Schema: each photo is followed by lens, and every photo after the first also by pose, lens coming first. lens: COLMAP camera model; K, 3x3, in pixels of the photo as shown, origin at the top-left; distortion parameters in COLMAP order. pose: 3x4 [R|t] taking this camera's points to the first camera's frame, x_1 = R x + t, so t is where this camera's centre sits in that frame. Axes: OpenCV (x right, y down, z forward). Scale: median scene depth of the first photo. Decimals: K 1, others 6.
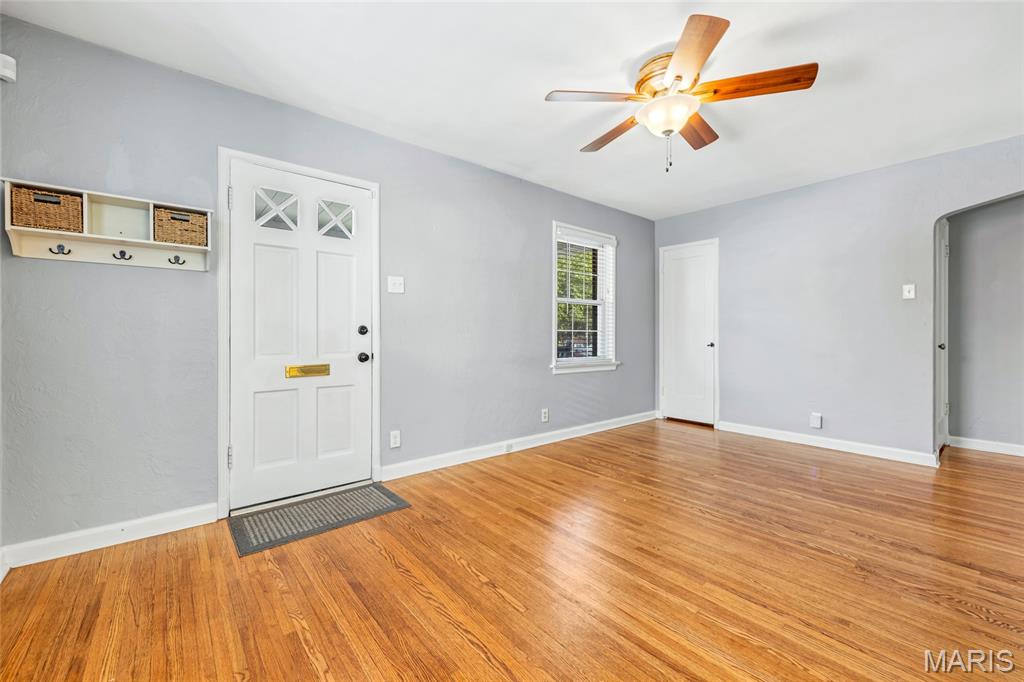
lens RADIAL K [[418.1, 0, 516.0], [0, 418.1, 337.5], [0, 0, 1]] dist [0.007942, -0.001182]
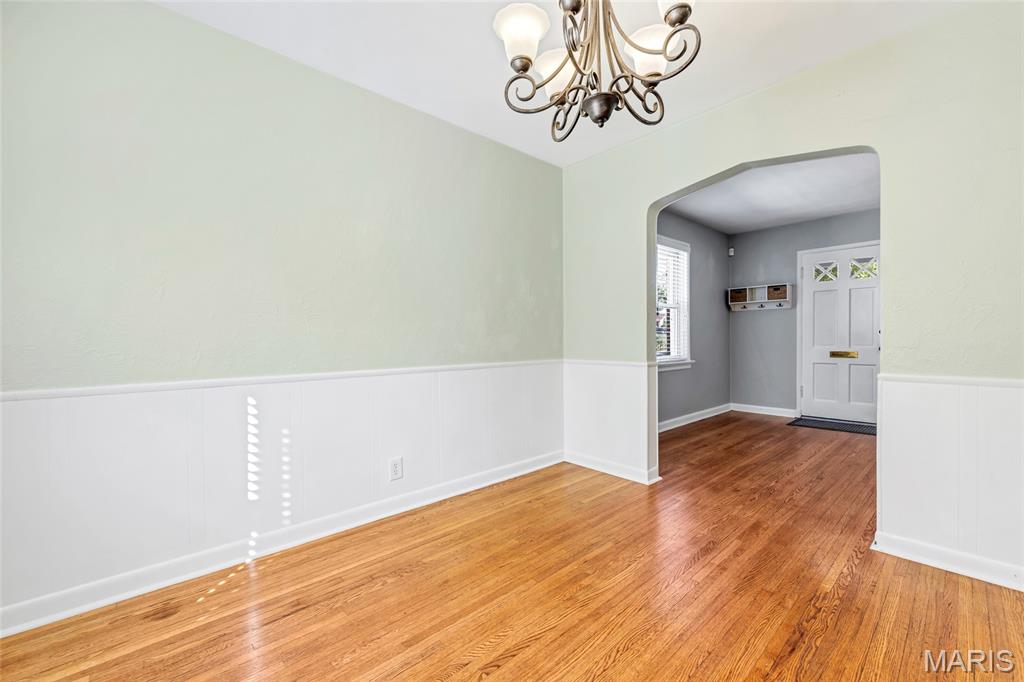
lens RADIAL K [[418.1, 0, 515.9], [0, 418.1, 343.3], [0, 0, 1]] dist [0.007942, -0.001182]
pose [[0.047194, 0.012751, -0.998804, 1.267234], [0.004464, 0.999906, 0.012976, -0.001876], [0.998876, -0.005071, 0.047133, -0.524655]]
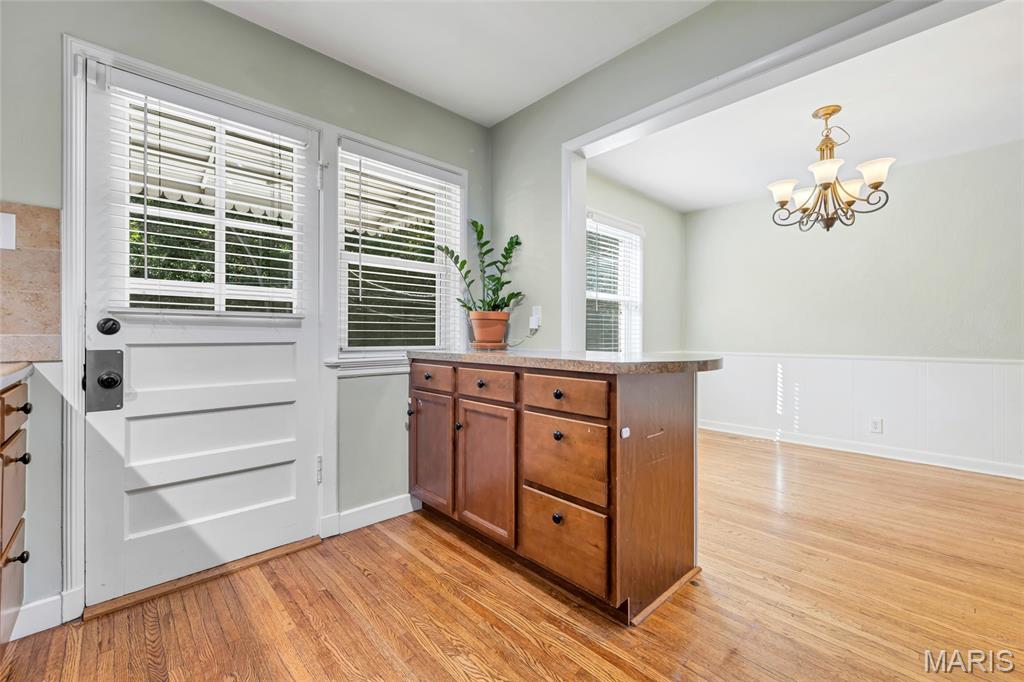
lens RADIAL K [[418.1, 0, 516.3], [0, 418.1, 340.1], [0, 0, 1]] dist [0.007942, -0.001182]
pose [[-0.998082, -0.000565, -0.061908, 1.564888], [-0.001083, 0.999965, 0.008328, 0.000110], [0.061901, 0.008379, -0.998047, 0.498968]]
